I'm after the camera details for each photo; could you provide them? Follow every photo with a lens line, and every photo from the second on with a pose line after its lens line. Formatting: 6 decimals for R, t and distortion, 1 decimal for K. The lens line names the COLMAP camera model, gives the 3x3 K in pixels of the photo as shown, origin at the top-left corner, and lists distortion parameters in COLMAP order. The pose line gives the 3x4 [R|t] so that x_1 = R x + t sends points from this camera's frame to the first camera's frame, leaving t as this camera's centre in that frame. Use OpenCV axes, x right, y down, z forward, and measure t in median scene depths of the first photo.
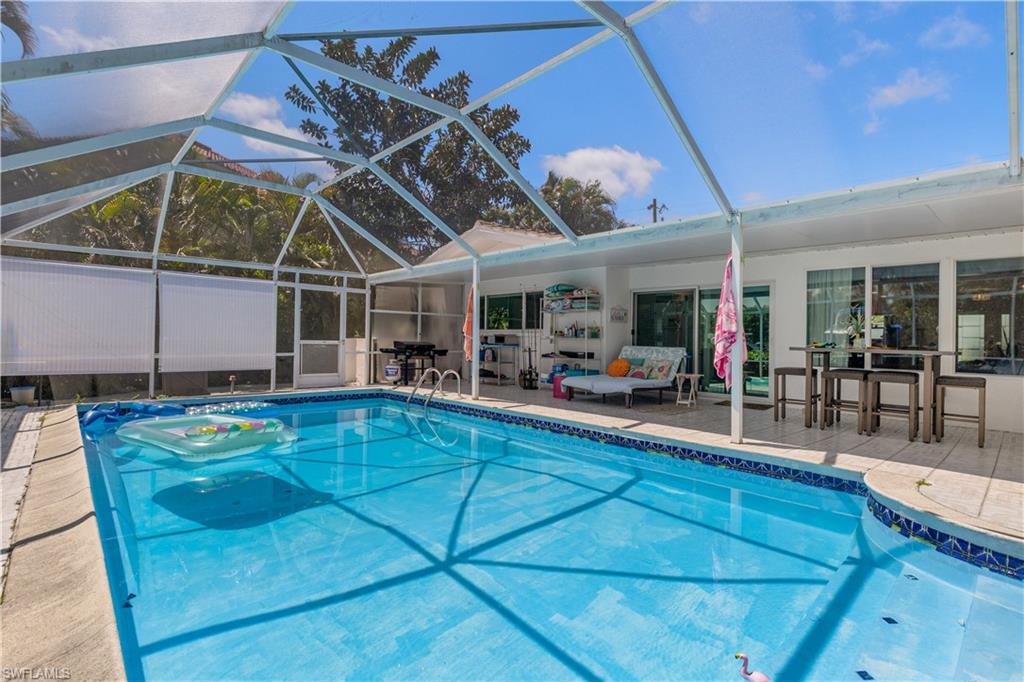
lens RADIAL K [[482.5, 0, 514.1], [0, 482.5, 343.0], [0, 0, 1]] dist [-0.001863, -0.000723]
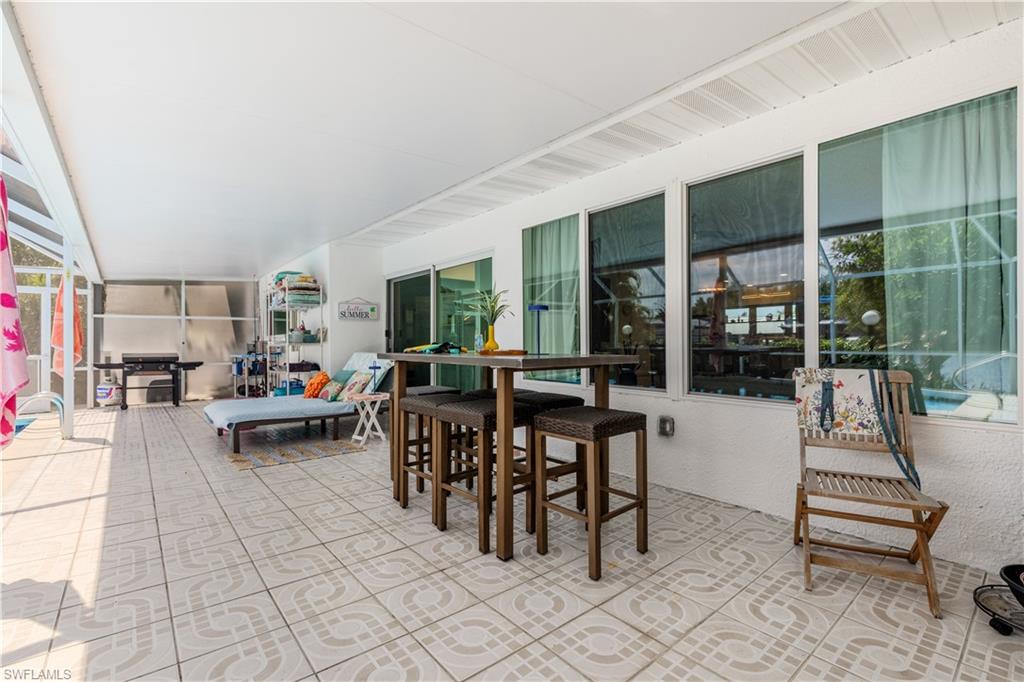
lens RADIAL K [[464.4, 0, 507.5], [0, 464.4, 342.5], [0, 0, 1]] dist [0.014226, 0.001037]
pose [[0.997482, -0.028333, -0.065009, 0.491623], [0.027796, 0.999572, -0.009150, 0.003341], [0.065241, 0.007320, 0.997843, 0.307122]]
